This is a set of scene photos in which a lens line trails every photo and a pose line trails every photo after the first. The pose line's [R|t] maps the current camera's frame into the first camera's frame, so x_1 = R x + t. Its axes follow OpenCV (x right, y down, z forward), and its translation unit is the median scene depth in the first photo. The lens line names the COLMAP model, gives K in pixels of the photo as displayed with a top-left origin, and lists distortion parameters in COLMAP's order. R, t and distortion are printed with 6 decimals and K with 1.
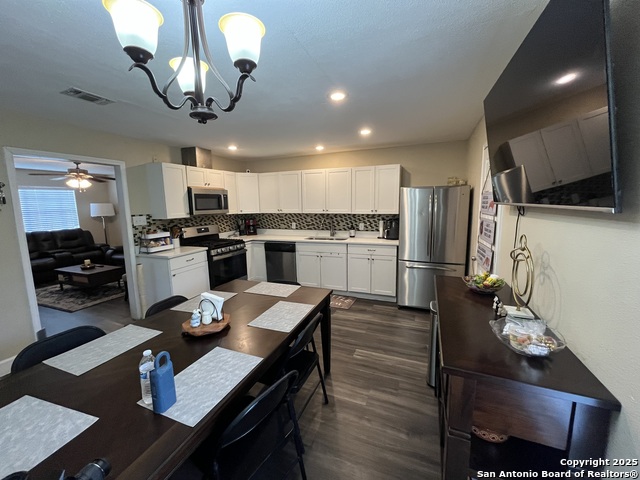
lens RADIAL K [[257.3, 0, 322.7], [0, 257.3, 238.8], [0, 0, 1]] dist [-0.001501, -0.000072]
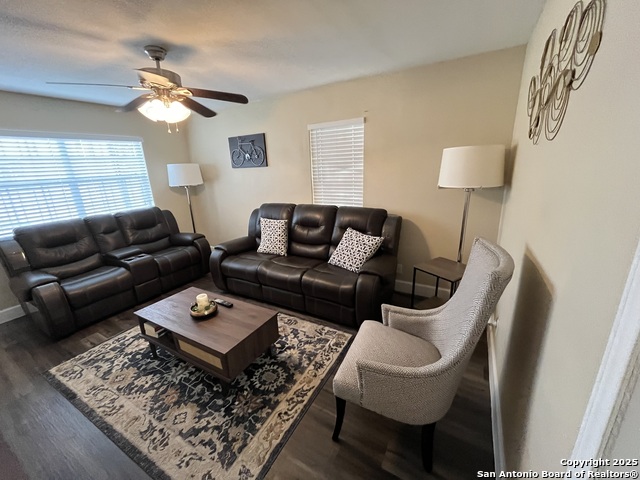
lens RADIAL K [[257.3, 0, 322.9], [0, 257.3, 237.7], [0, 0, 1]] dist [-0.001501, -0.000072]
pose [[0.991356, 0.009138, -0.130879, -0.492531], [0.010276, 0.989100, 0.146890, -0.056311], [0.130795, -0.146965, 0.980456, 0.463086]]
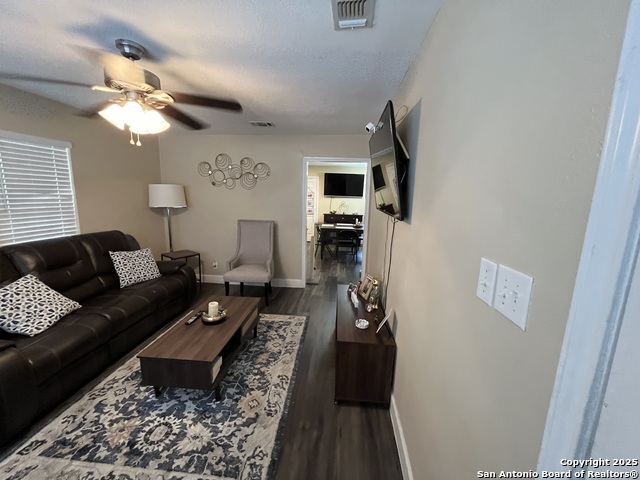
lens RADIAL K [[257.3, 0, 320.6], [0, 257.3, 239.4], [0, 0, 1]] dist [-0.001501, -0.000072]
pose [[-0.293414, -0.163670, 0.941871, -1.606424], [0.114807, 0.972072, 0.204683, -0.099064], [-0.949067, 0.168190, -0.266429, 0.912295]]
